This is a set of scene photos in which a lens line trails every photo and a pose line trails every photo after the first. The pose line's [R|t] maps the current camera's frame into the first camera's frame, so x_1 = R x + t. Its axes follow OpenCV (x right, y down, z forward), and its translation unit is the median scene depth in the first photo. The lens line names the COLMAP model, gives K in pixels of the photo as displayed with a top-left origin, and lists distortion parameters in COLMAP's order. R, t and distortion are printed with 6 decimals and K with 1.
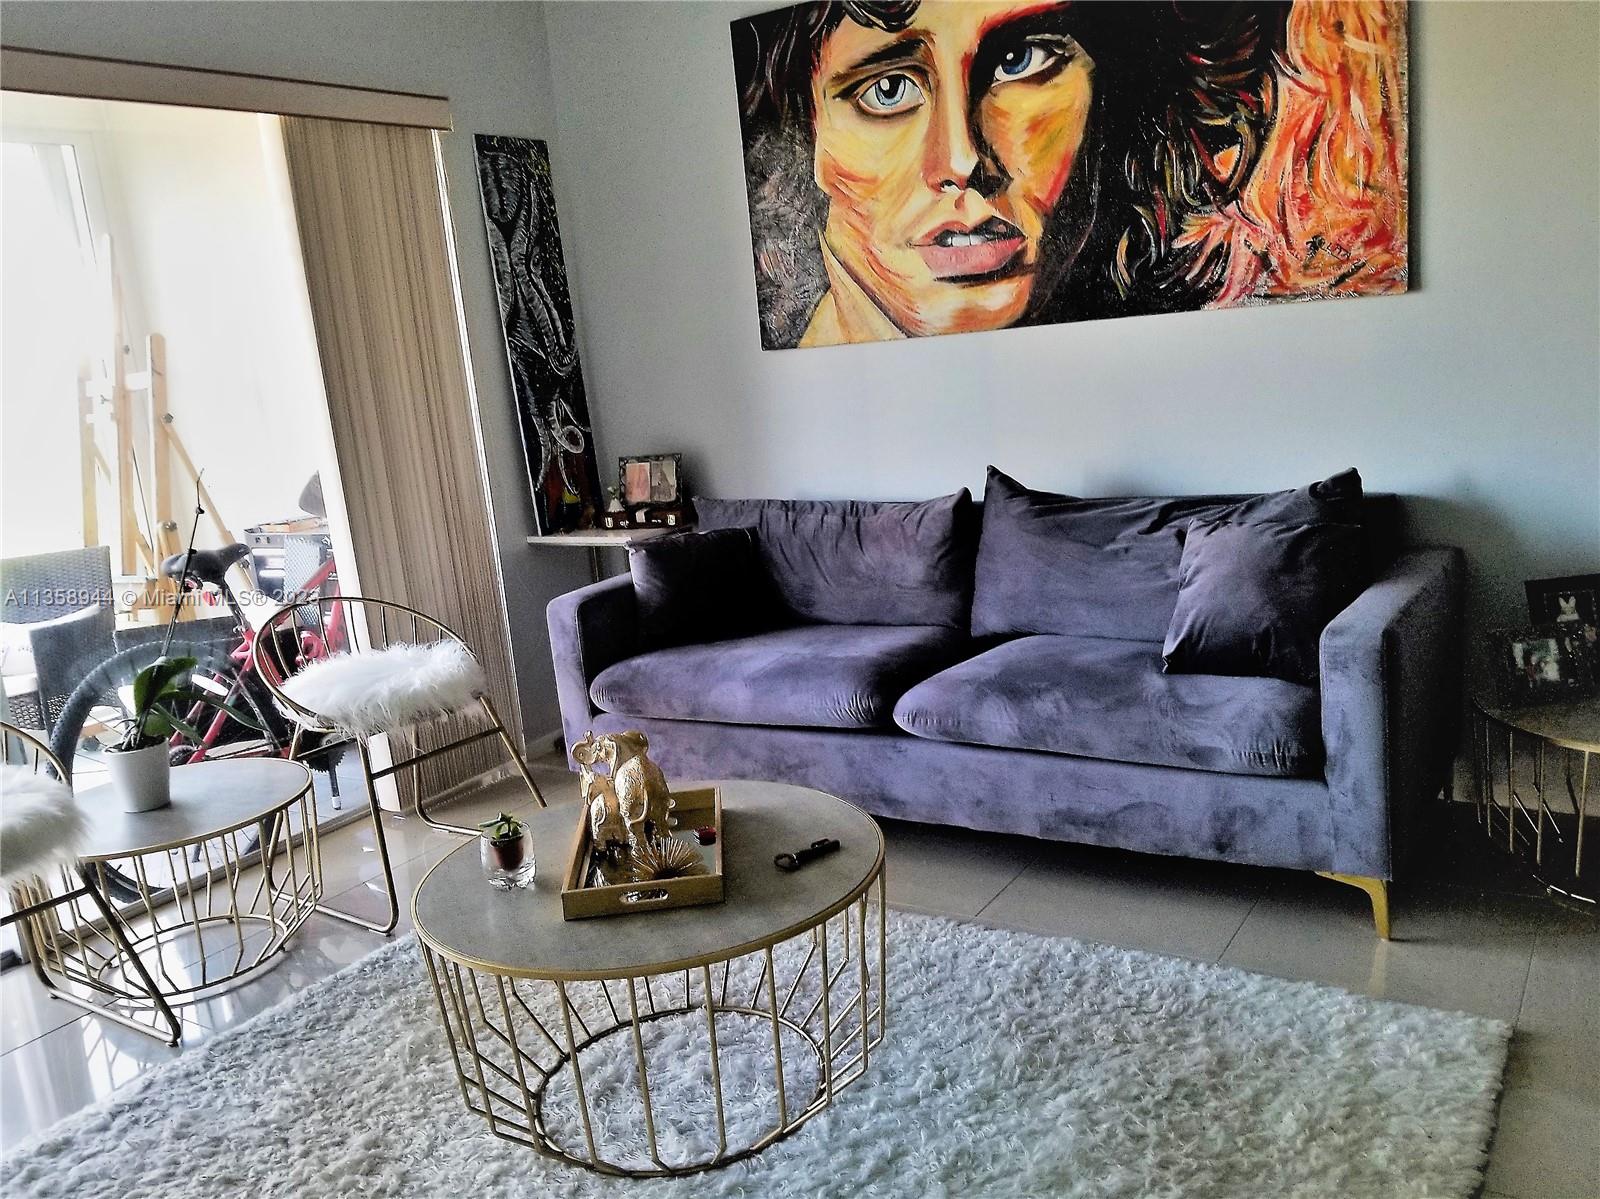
lens RADIAL K [[1308.2, 0, 768.4], [0, 1308.2, 602.4], [0, 0, 1]] dist [0.138594, -0.305566]
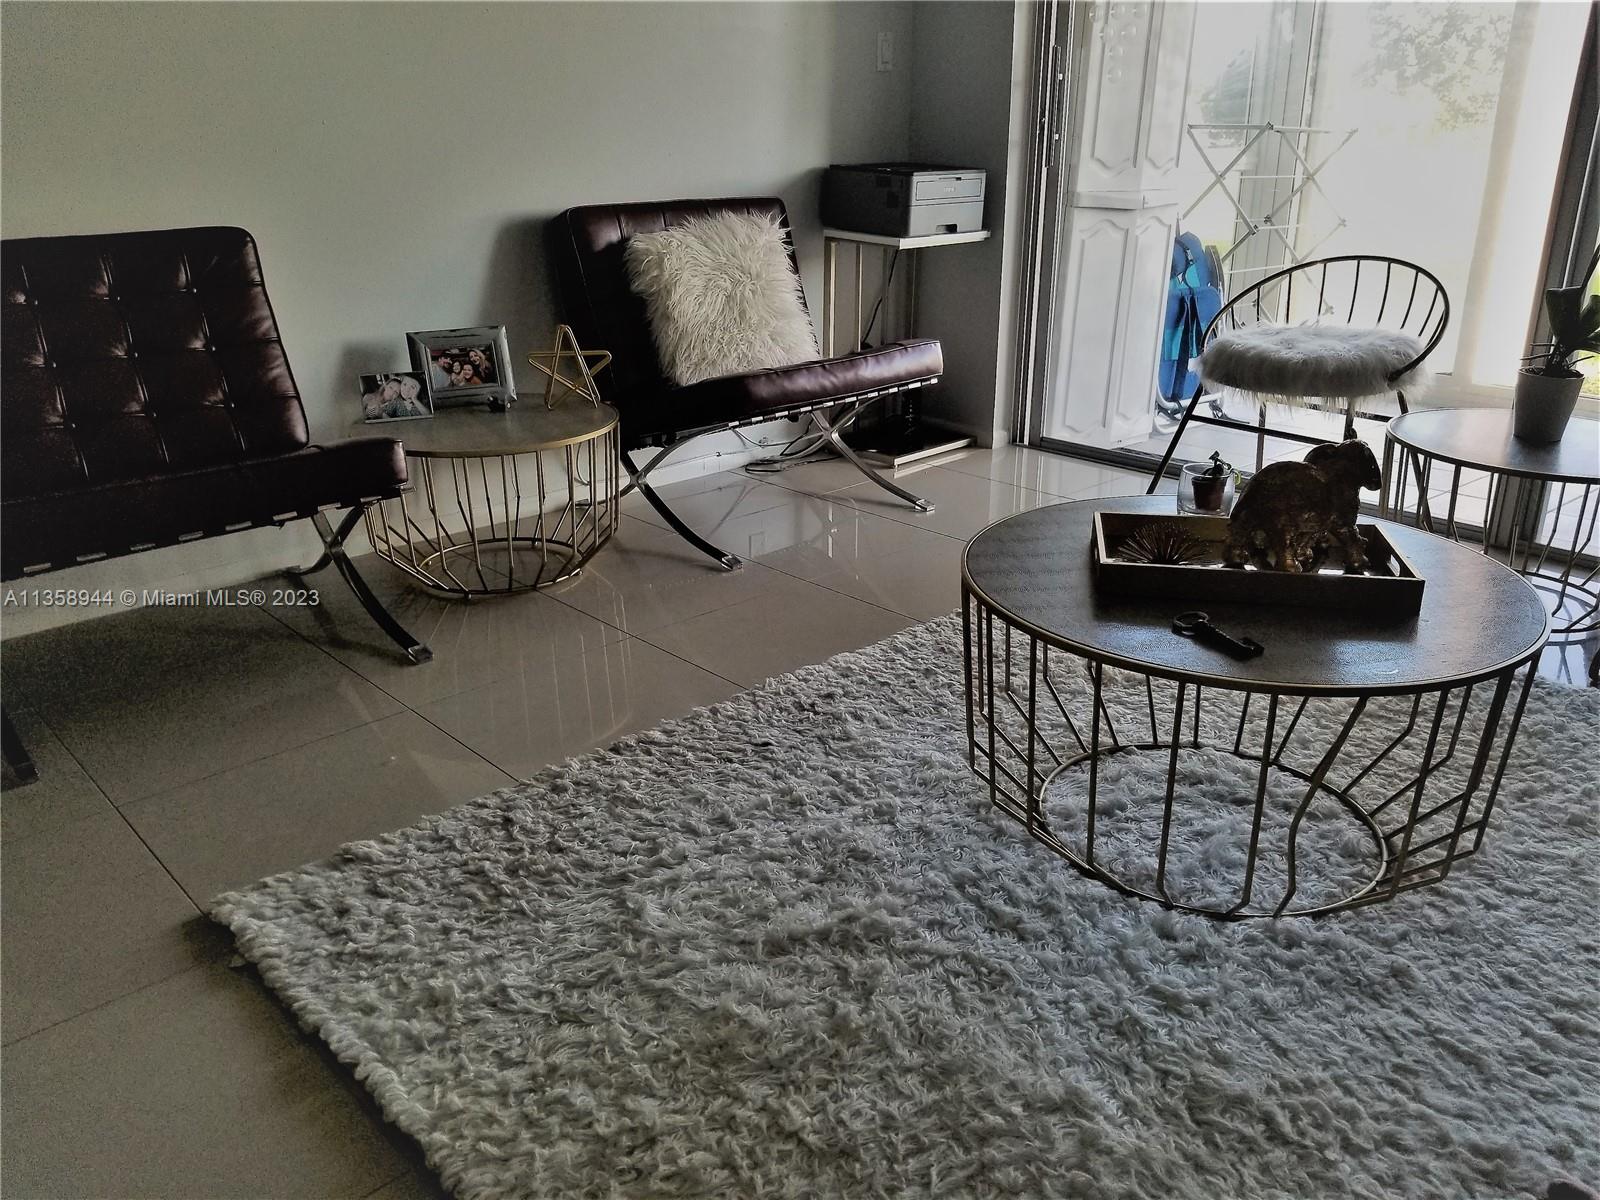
lens RADIAL K [[1308.2, 0, 768.4], [0, 1308.2, 602.9], [0, 0, 1]] dist [0.138594, -0.305566]
pose [[-0.260384, 0.431277, -0.863829, 0.473613], [-0.164912, 0.861677, 0.479913, -0.083603], [0.951317, 0.267417, -0.153245, 0.568471]]
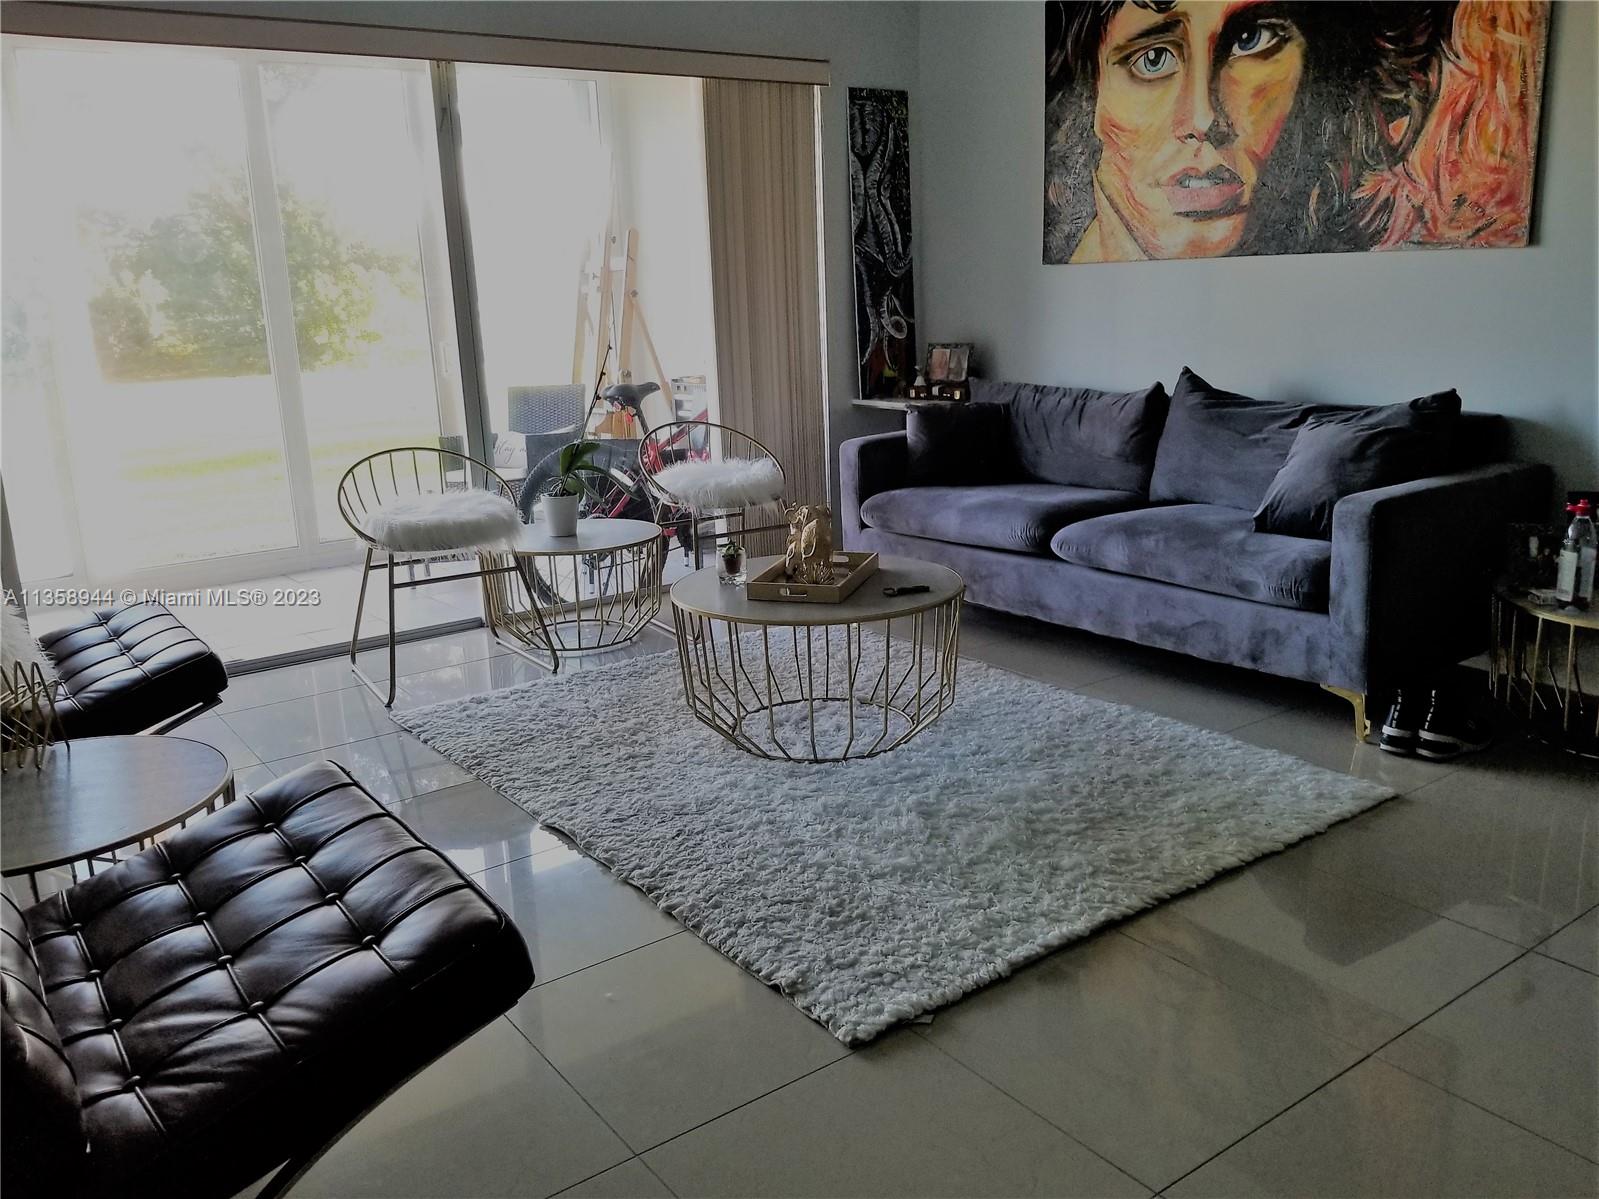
lens RADIAL K [[1300.1, 0, 756.7], [0, 1300.1, 599.5], [0, 0, 1]] dist [0.097131, -0.160622]
pose [[0.927975, 0.147838, -0.342061, 0.257783], [-0.125244, 0.988273, 0.087356, 0.058618], [0.350964, -0.038223, 0.935609, -0.332051]]
